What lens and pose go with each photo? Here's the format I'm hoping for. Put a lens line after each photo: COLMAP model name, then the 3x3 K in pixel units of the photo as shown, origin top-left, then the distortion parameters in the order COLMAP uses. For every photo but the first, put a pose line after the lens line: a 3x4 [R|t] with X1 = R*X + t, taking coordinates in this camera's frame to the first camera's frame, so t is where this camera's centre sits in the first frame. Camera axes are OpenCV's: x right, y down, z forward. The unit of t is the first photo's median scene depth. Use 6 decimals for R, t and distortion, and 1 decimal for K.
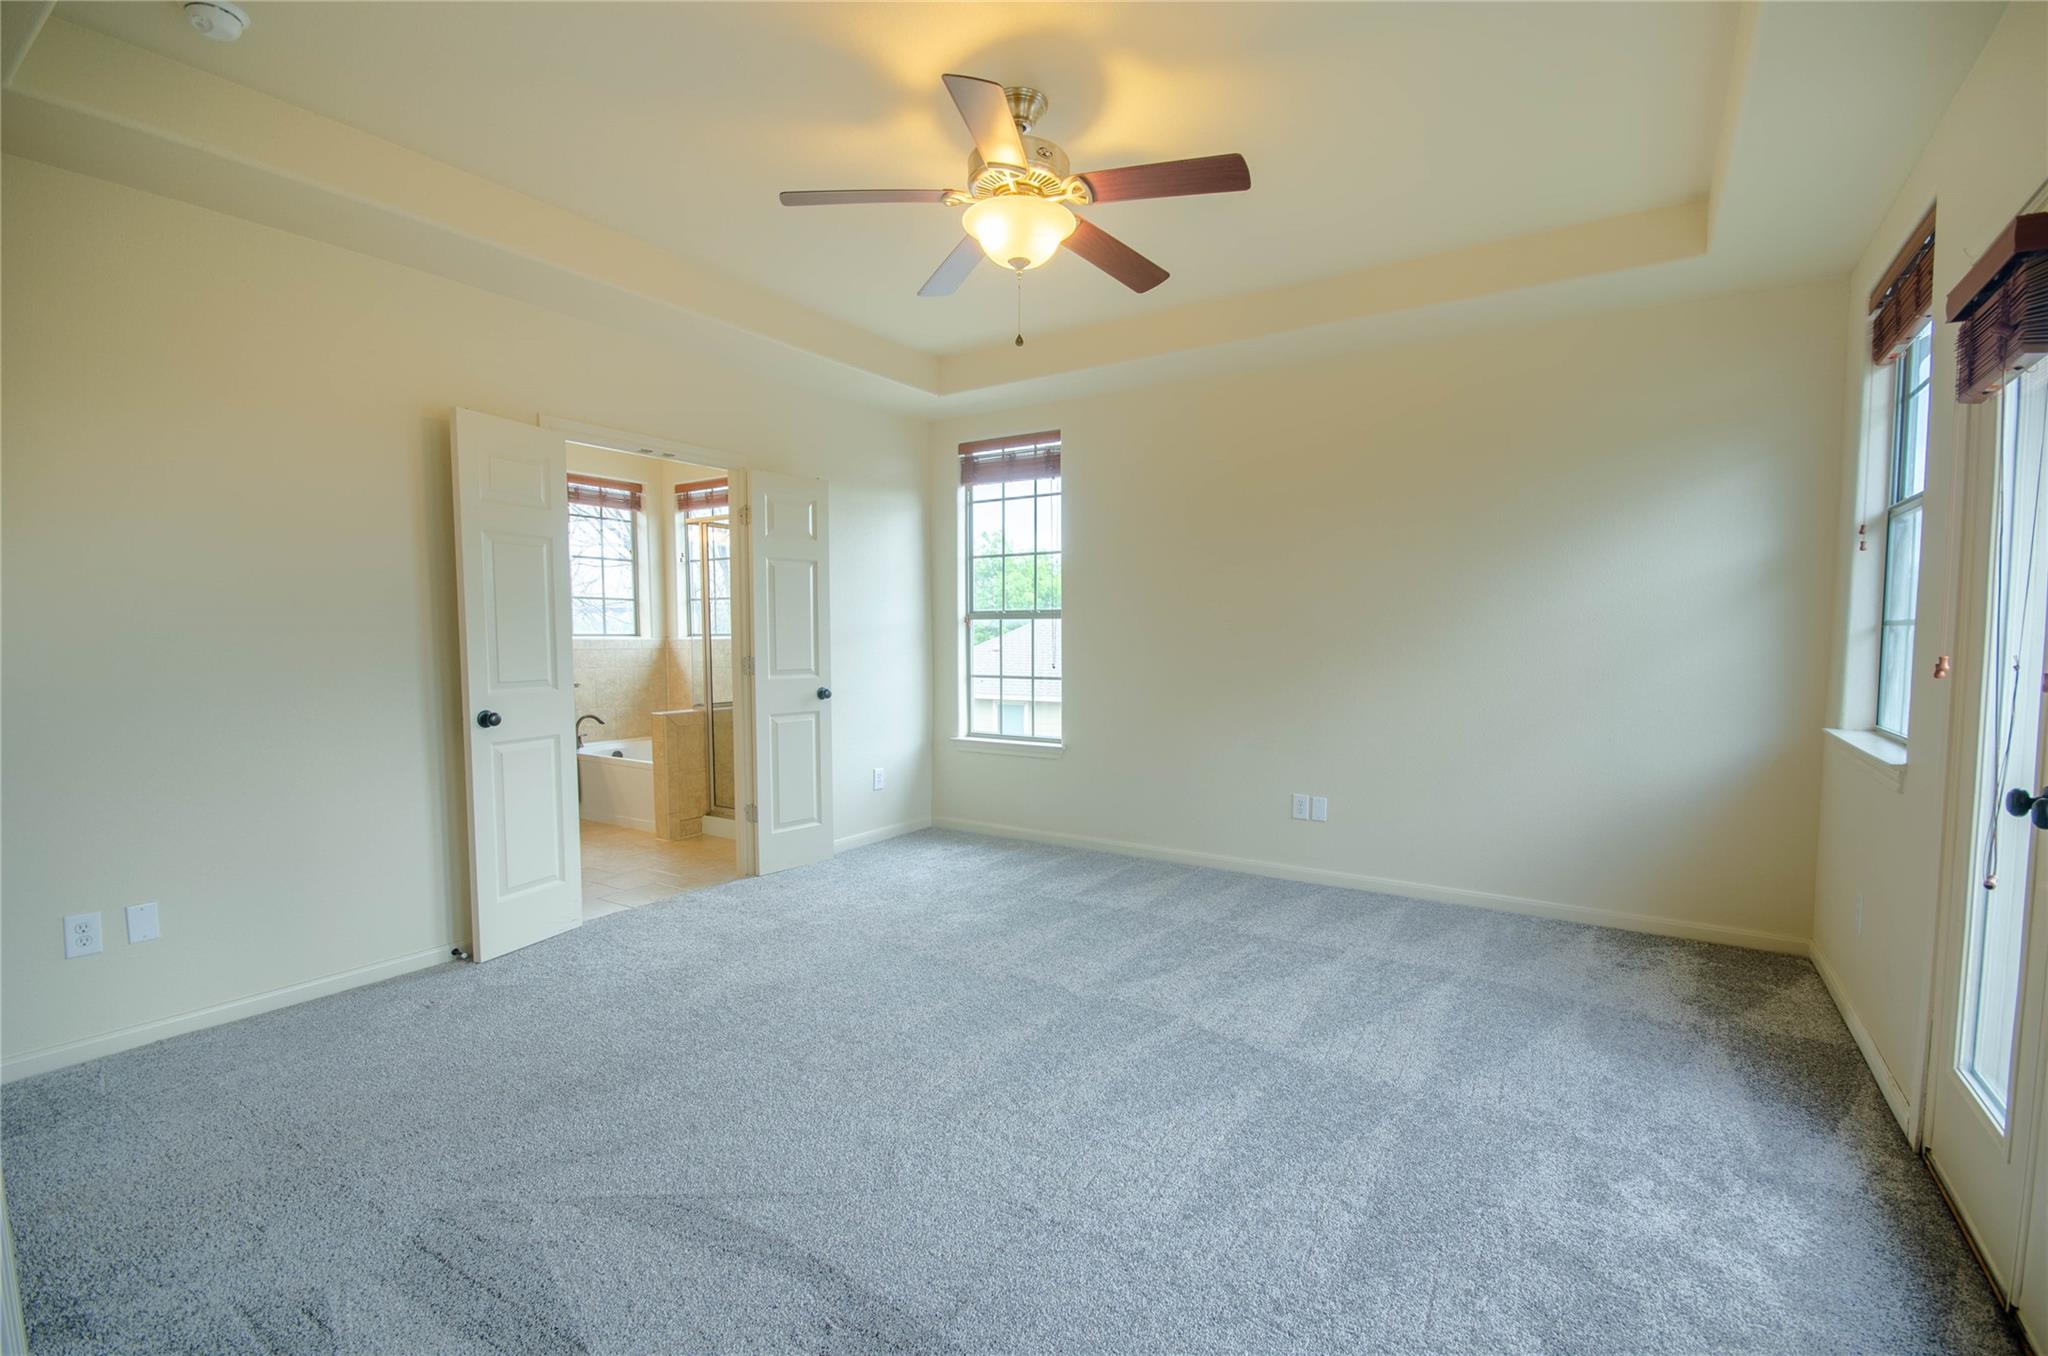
lens RADIAL K [[903.3, 0, 1033.4], [0, 903.3, 690.3], [0, 0, 1]] dist [0.002864, -0.010503]
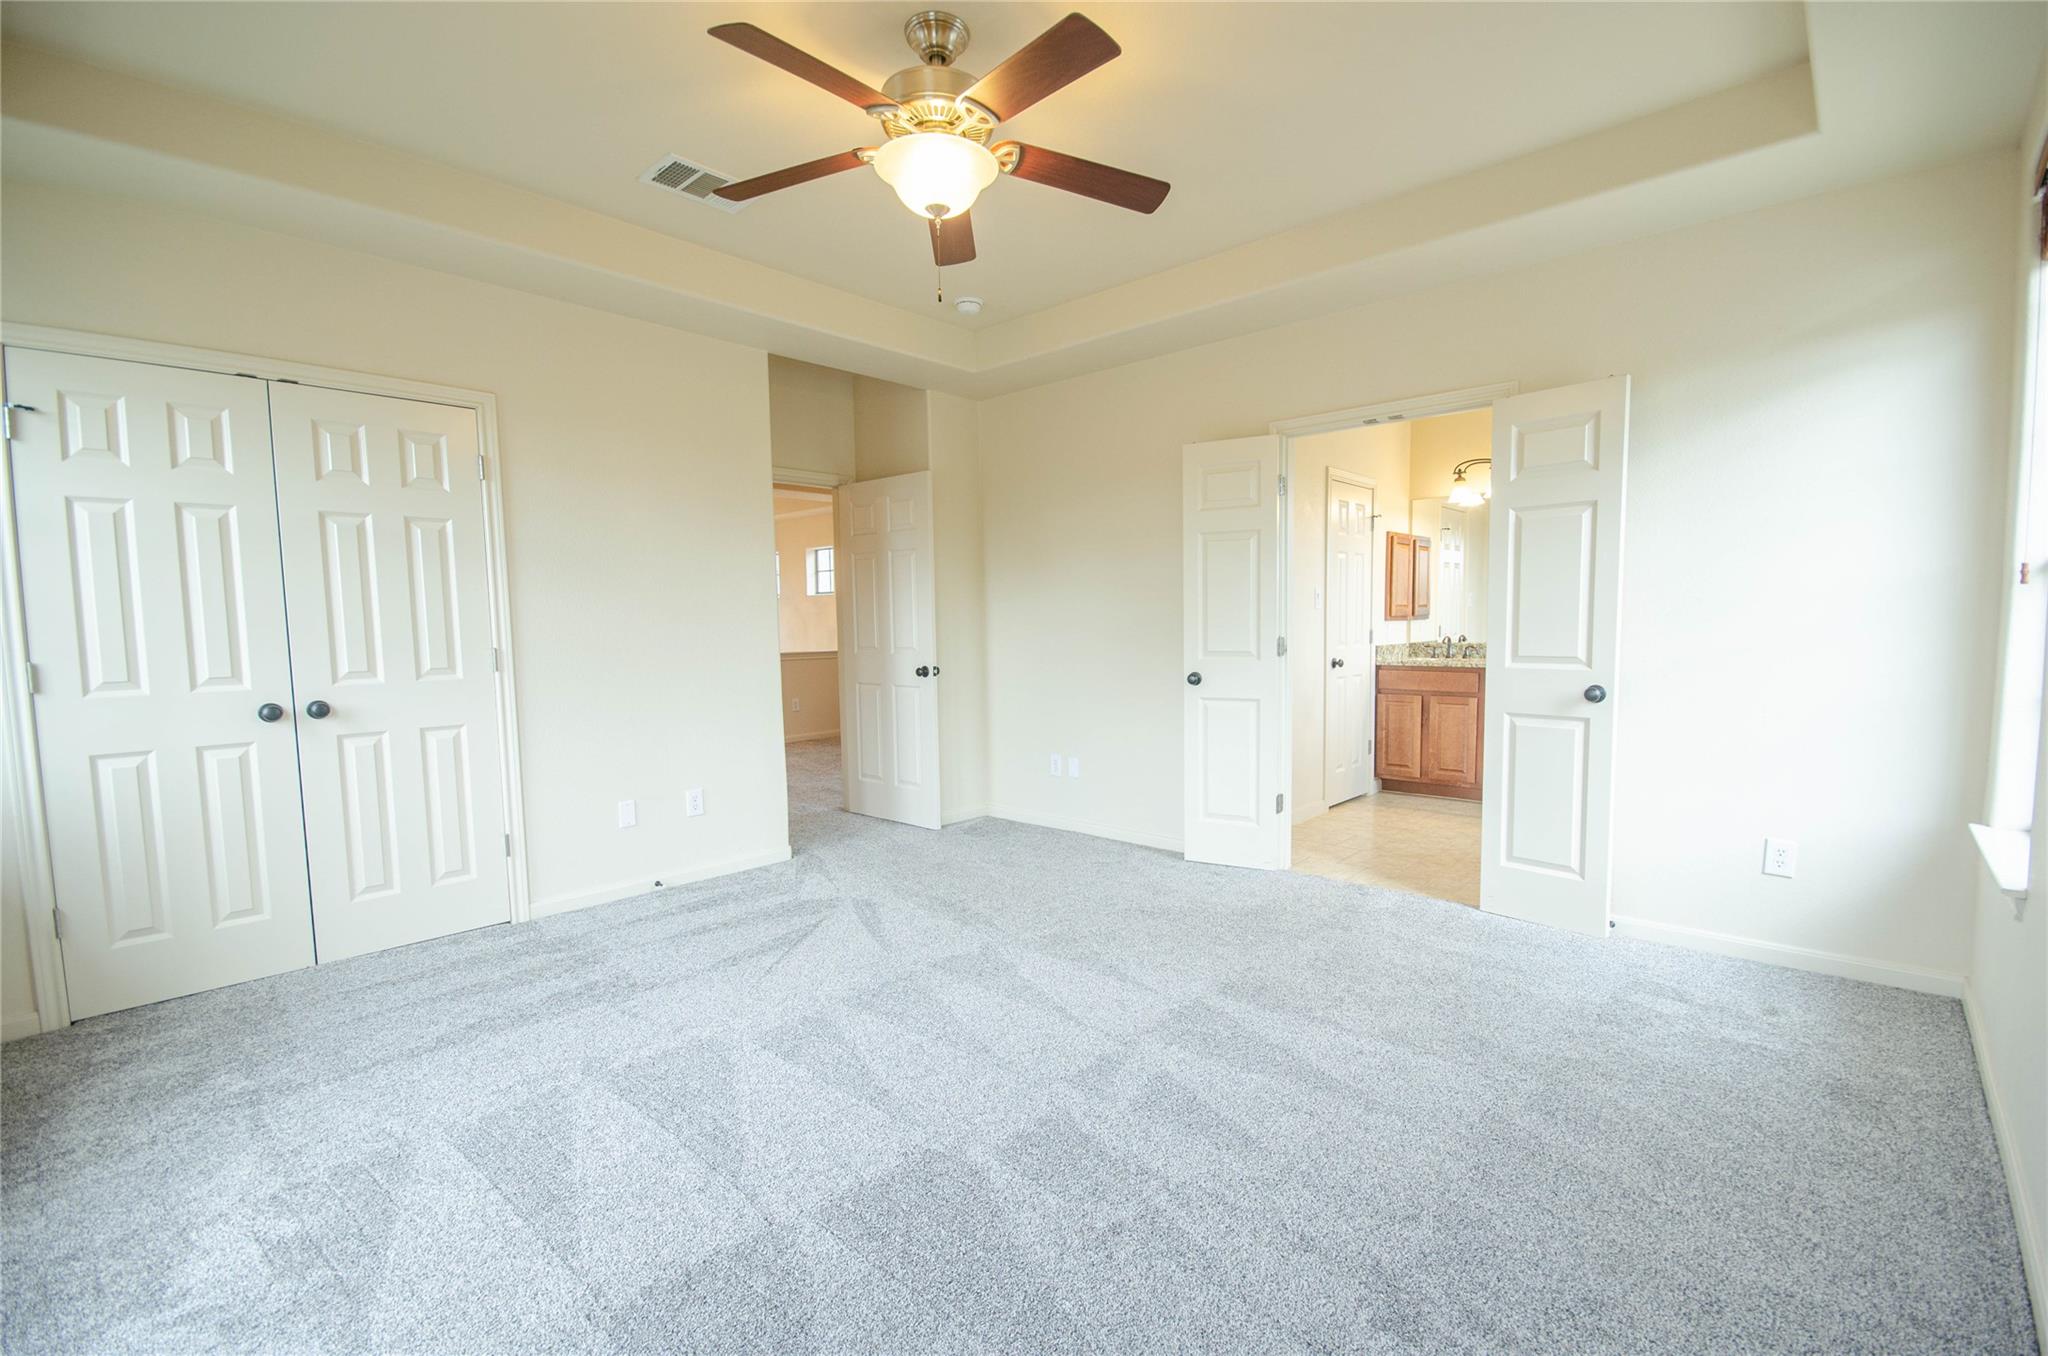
lens RADIAL K [[903.3, 0, 1033.4], [0, 903.3, 690.3], [0, 0, 1]] dist [0.002864, -0.010503]
pose [[-0.153059, 0.084298, -0.984615, 0.099283], [-0.046350, 0.994646, 0.092362, -0.008386], [0.987130, 0.059773, -0.148332, 0.133749]]
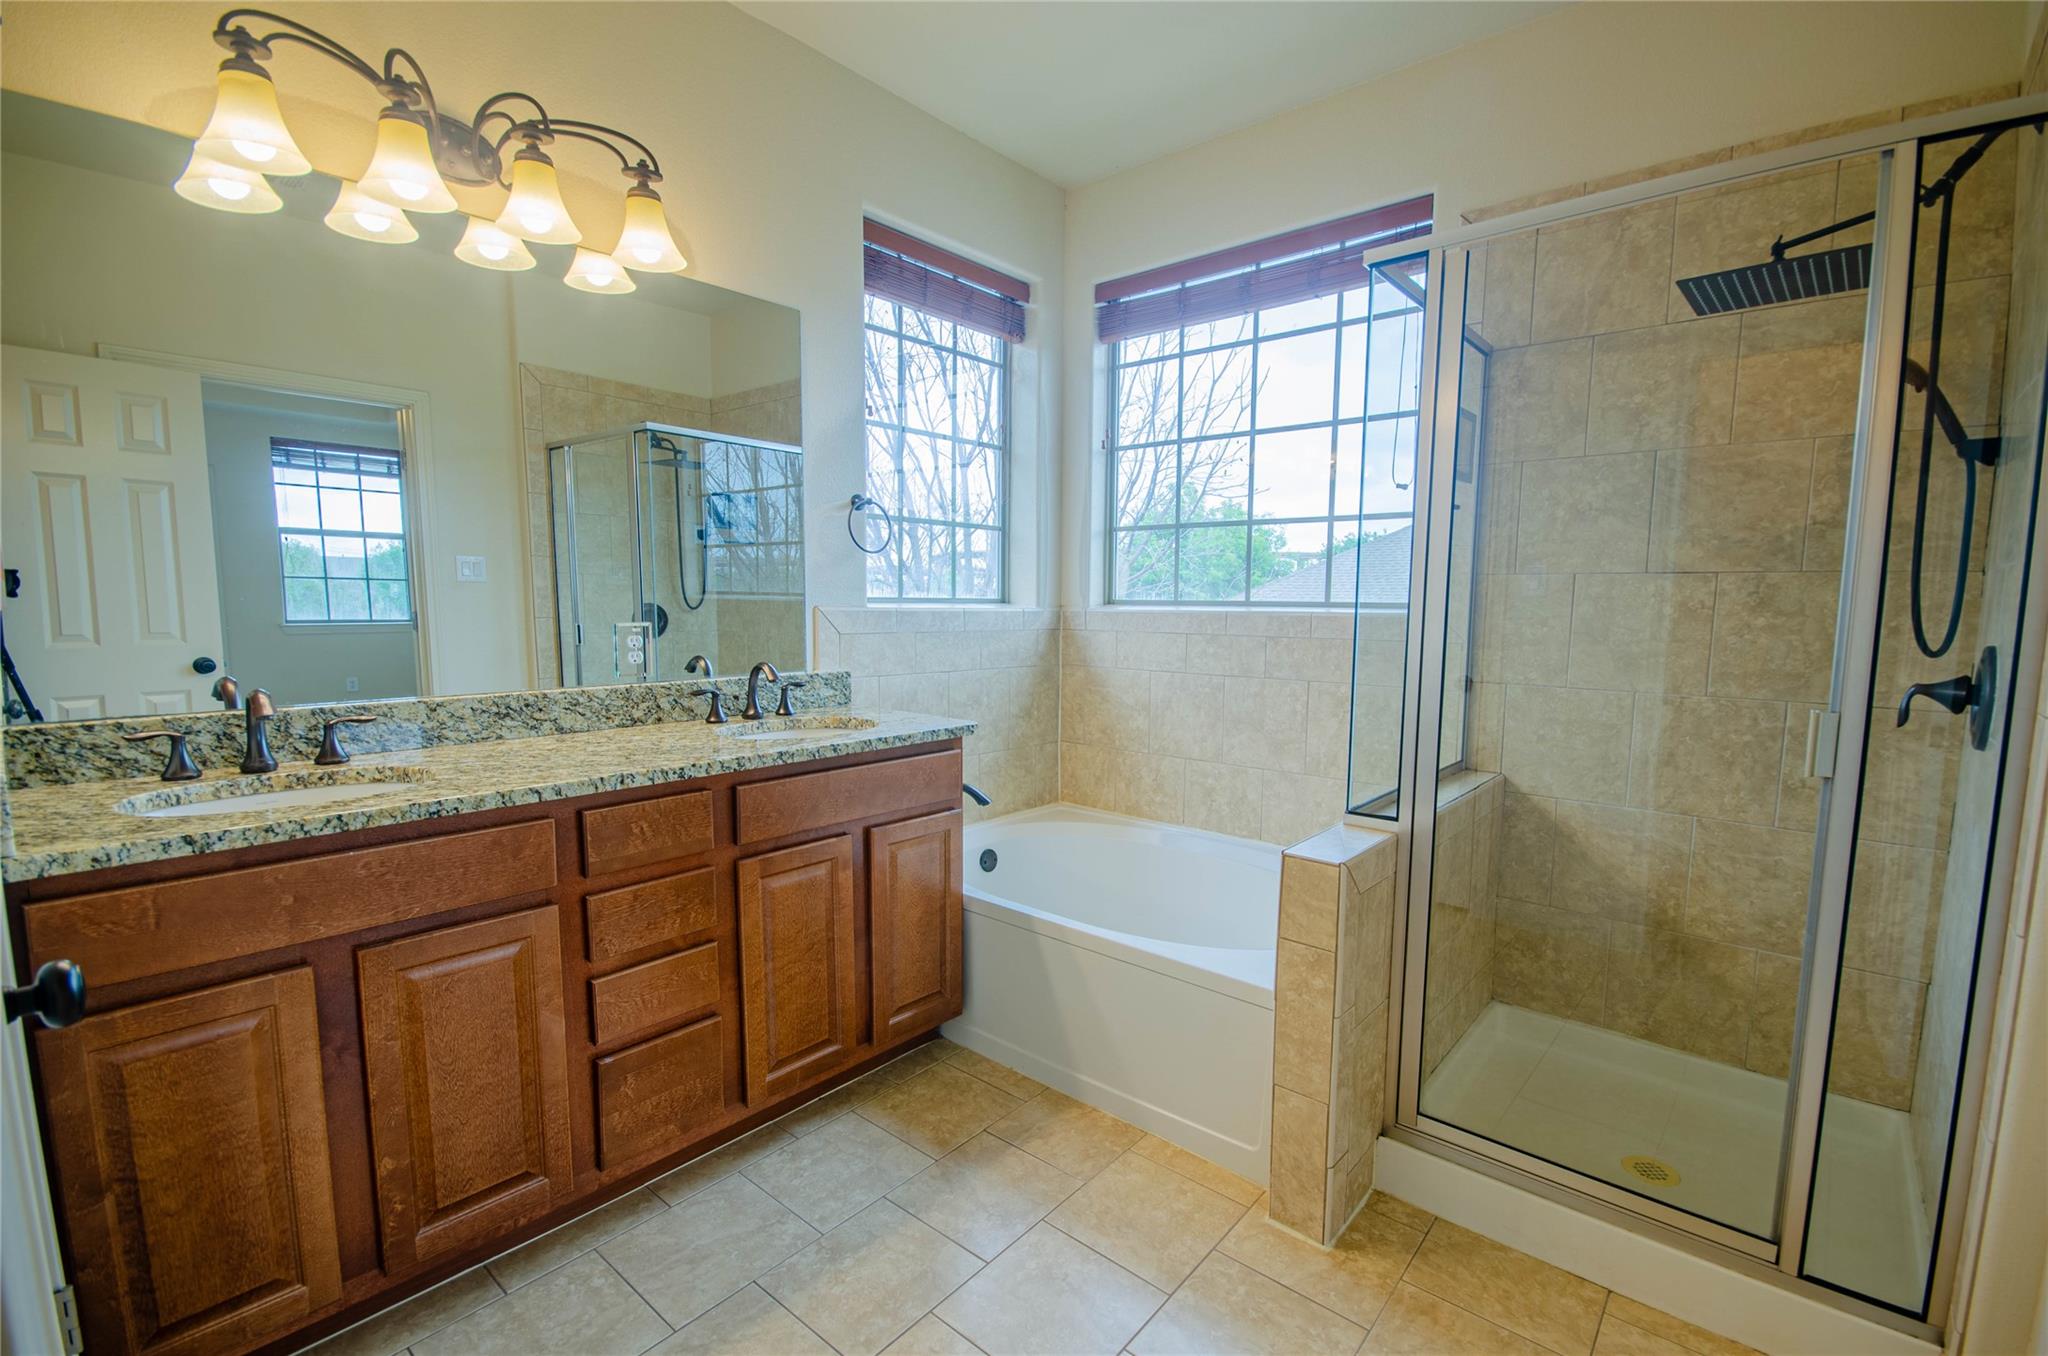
lens RADIAL K [[891.2, 0, 1059.1], [0, 891.2, 705.1], [0, 0, 1]] dist [0.025767, -0.019845]
pose [[0.993611, 0.024283, -0.110217, -0.104189], [-0.018712, 0.998508, 0.051303, -0.008854], [0.111299, -0.048913, 0.992583, 0.152059]]
